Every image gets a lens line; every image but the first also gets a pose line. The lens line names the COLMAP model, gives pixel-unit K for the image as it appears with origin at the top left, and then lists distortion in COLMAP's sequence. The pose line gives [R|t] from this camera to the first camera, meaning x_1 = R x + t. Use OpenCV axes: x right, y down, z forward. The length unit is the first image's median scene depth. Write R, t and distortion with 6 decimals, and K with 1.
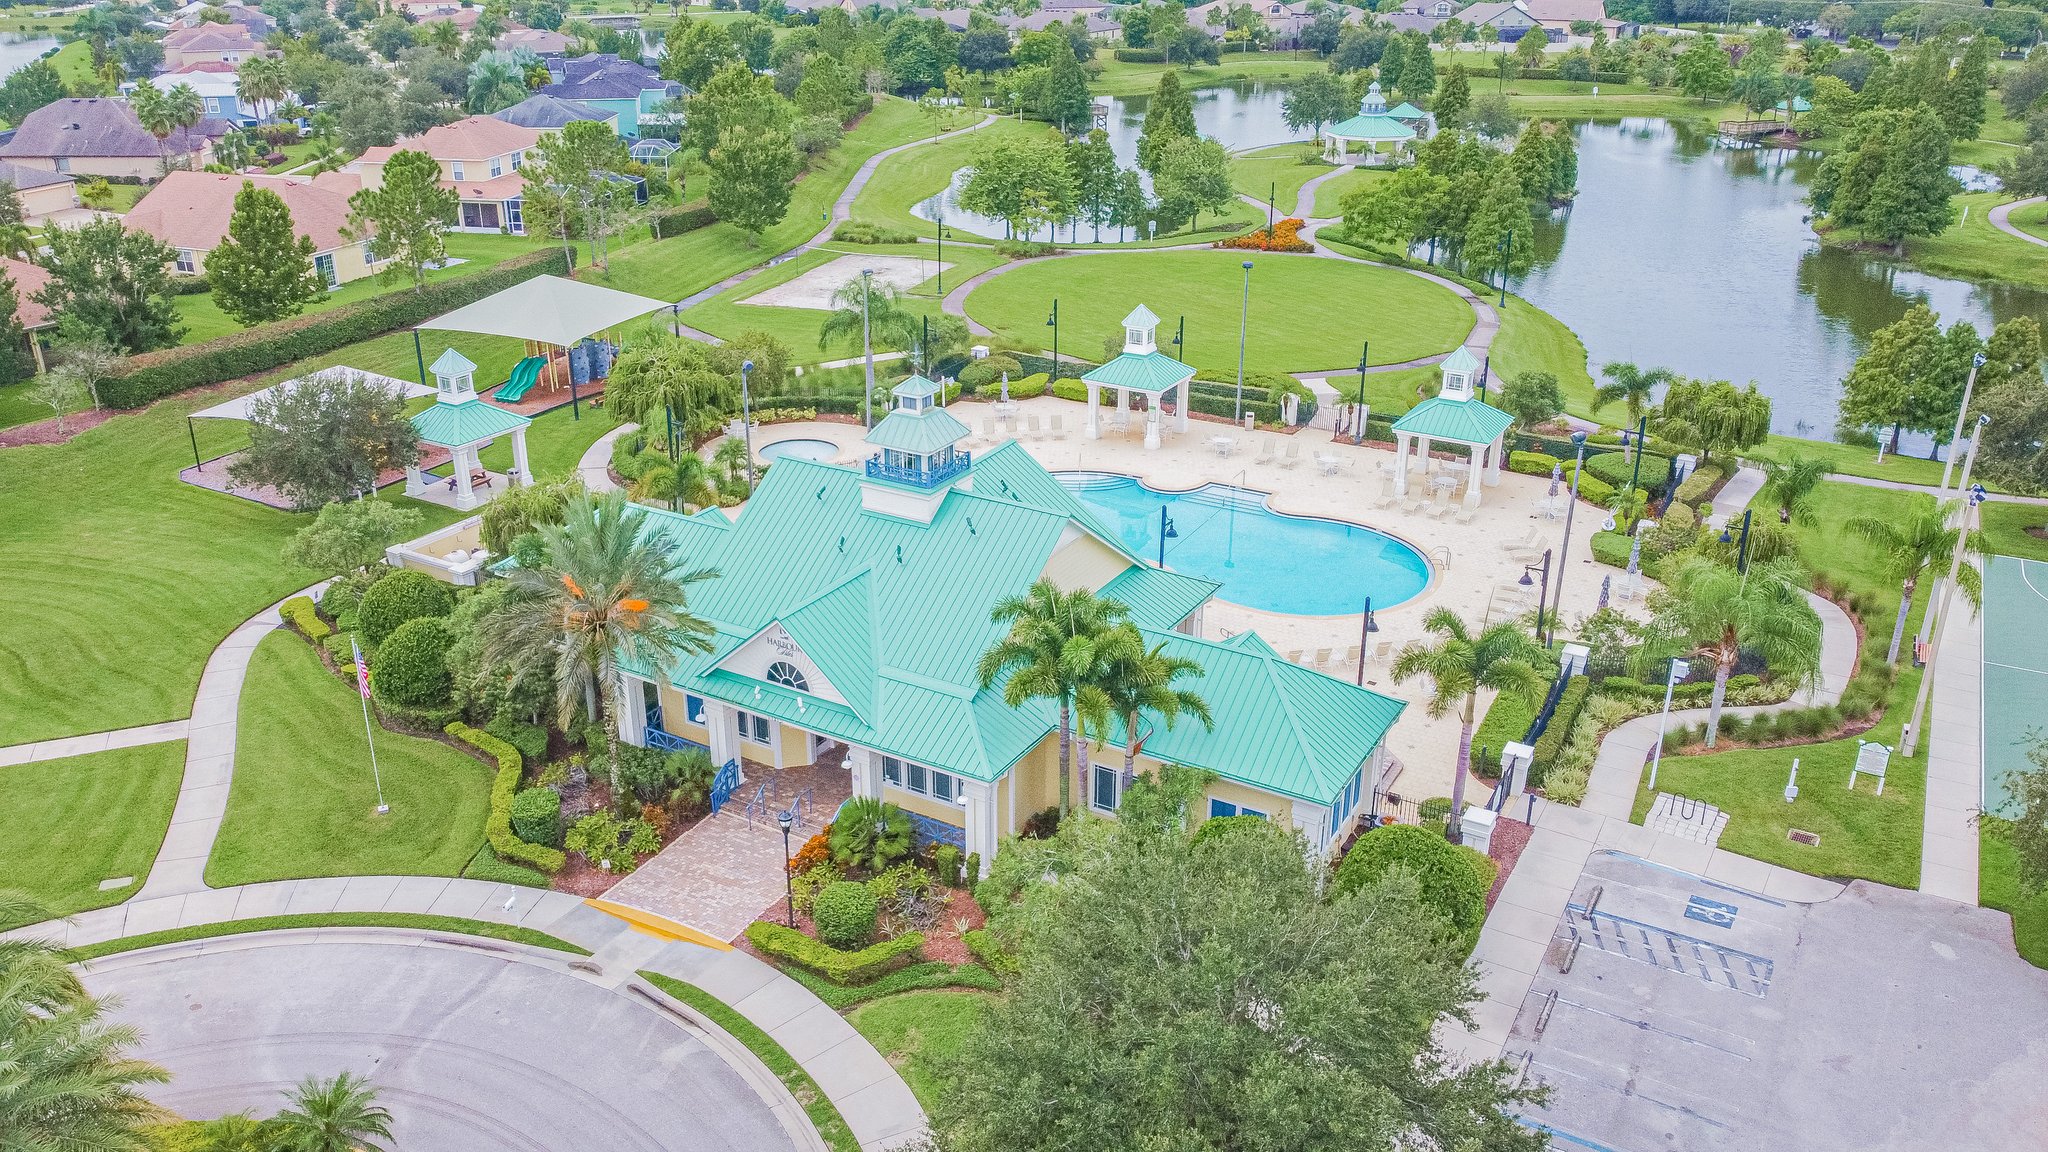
lens RADIAL K [[1559.6, 0, 1024.0], [0, 1559.6, 576.0], [0, 0, 1]] dist [0.000230, -0.000363]
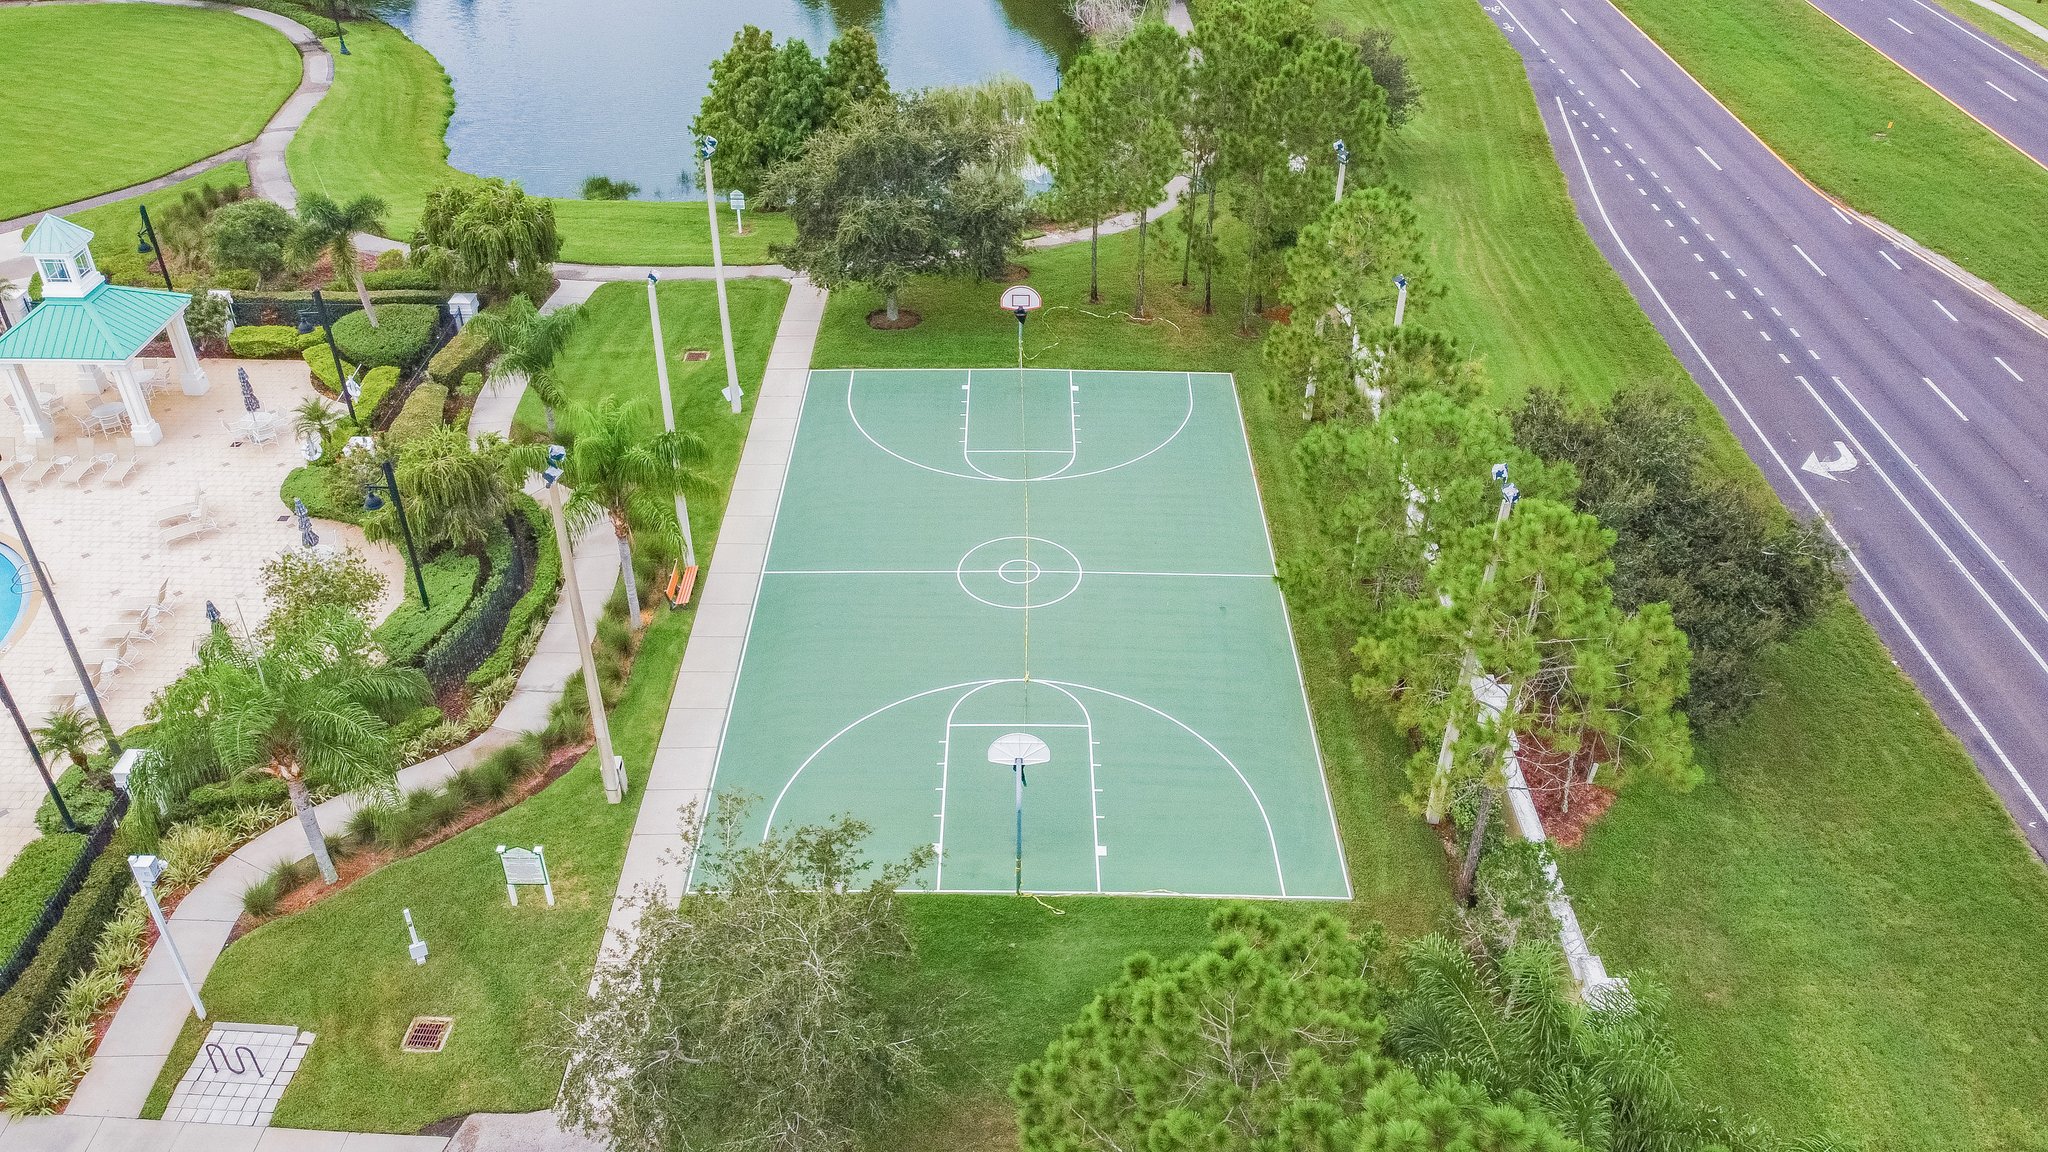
lens RADIAL K [[1559.6, 0, 1024.0], [0, 1559.6, 576.0], [0, 0, 1]] dist [0.000230, -0.000363]
pose [[0.869769, -0.285122, 0.402750, 0.381091], [0.194307, 0.948127, 0.251595, -0.101439], [-0.453593, -0.140572, 0.880053, 0.244363]]
